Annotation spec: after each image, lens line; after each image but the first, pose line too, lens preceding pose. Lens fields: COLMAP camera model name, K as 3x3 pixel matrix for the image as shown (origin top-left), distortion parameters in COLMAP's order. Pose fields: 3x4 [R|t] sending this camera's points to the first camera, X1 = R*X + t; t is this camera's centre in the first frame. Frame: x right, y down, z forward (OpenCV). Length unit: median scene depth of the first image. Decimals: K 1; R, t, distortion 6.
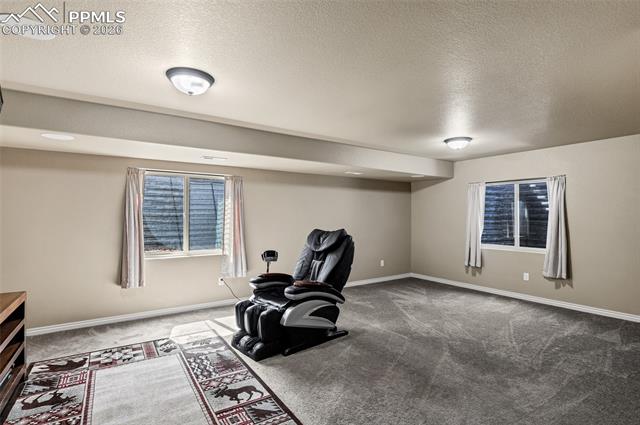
lens RADIAL K [[318.8, 0, 320.0], [0, 318.8, 212.5], [0, 0, 1]] dist [0.068197, 0.000028]
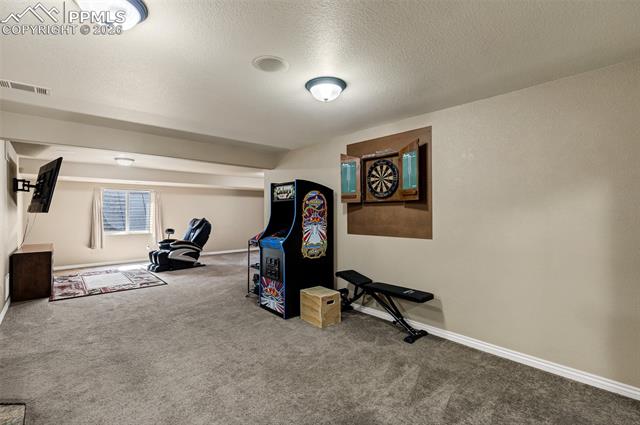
lens RADIAL K [[297.7, 0, 324.5], [0, 297.7, 213.1], [0, 0, 1]] dist [0.001986, -0.000109]
pose [[0.989809, -0.003372, 0.142362, 0.526545], [0.002689, 0.999984, 0.004984, 0.012882], [-0.142377, -0.004550, 0.989802, -0.974825]]
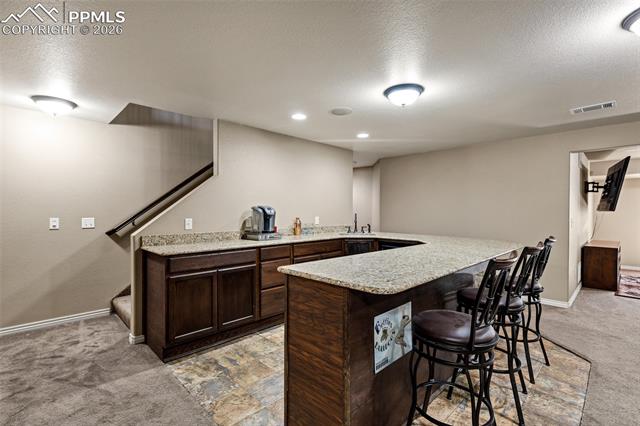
lens RADIAL K [[297.7, 0, 324.5], [0, 297.7, 213.6], [0, 0, 1]] dist [0.001986, -0.000109]
pose [[0.186906, 0.005433, -0.982363, 0.604535], [0.003340, 0.999975, 0.006166, 0.011969], [0.982372, -0.004434, 0.186884, -1.069677]]
